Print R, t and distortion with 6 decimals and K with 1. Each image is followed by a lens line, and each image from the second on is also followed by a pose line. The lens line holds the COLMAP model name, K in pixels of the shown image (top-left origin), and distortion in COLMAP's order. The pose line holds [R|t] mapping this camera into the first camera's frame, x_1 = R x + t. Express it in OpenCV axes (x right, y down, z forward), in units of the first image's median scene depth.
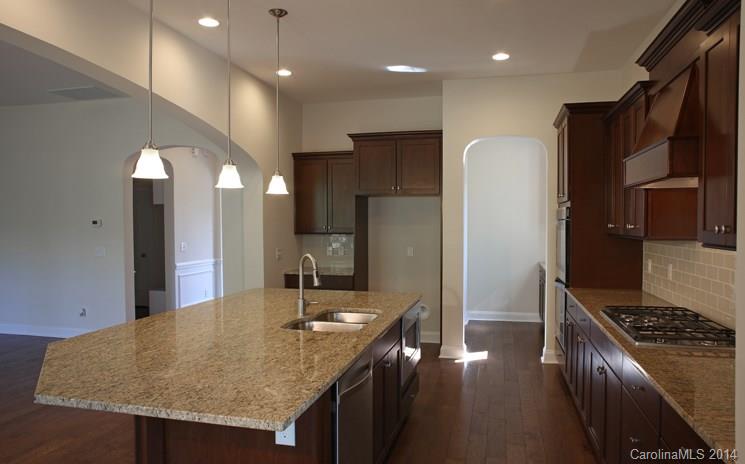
lens RADIAL K [[534.2, 0, 352.0], [0, 534.2, 200.3], [0, 0, 1]] dist [-0.041034, 0.007861]
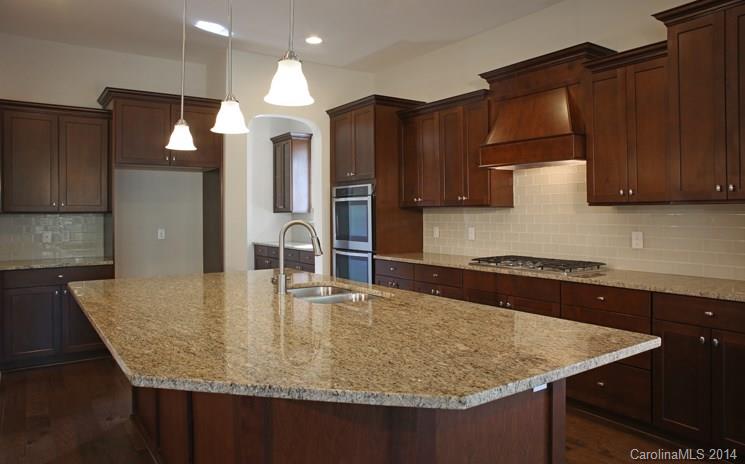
lens RADIAL K [[534.2, 0, 352.0], [0, 534.2, 200.3], [0, 0, 1]] dist [-0.041034, 0.007861]
pose [[0.635457, 0.020150, 0.771873, -0.560978], [-0.026423, 0.999641, -0.004343, 0.056849], [-0.771684, -0.017636, 0.635762, 0.313260]]
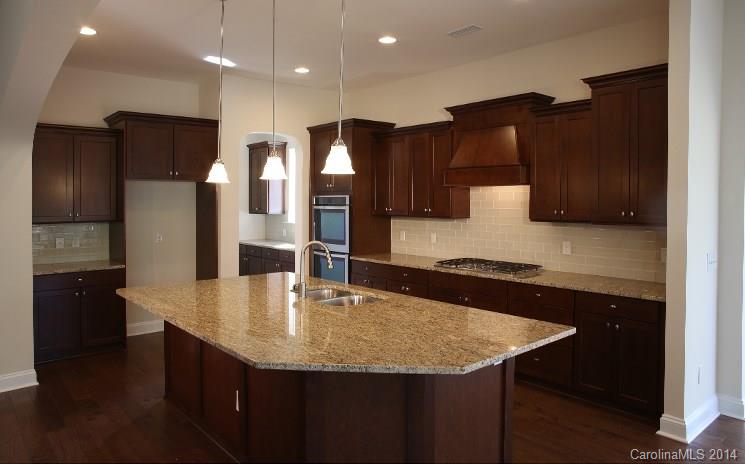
lens RADIAL K [[524.4, 0, 364.1], [0, 524.4, 213.9], [0, 0, 1]] dist [-0.063759, -0.001218]
pose [[0.541286, -0.013243, 0.840735, -0.745055], [-0.033161, 0.998762, 0.037083, 0.005373], [-0.840185, -0.047952, 0.540176, 0.271631]]
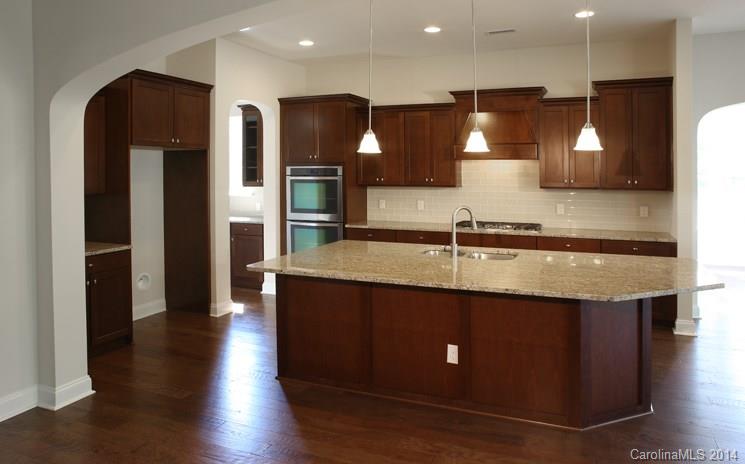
lens RADIAL K [[534.2, 0, 352.0], [0, 534.2, 200.3], [0, 0, 1]] dist [-0.041034, 0.007861]
pose [[0.153382, -0.039172, 0.987390, -1.100911], [-0.039640, 0.998166, 0.045757, 0.036278], [-0.987372, -0.046159, 0.151548, 0.839632]]
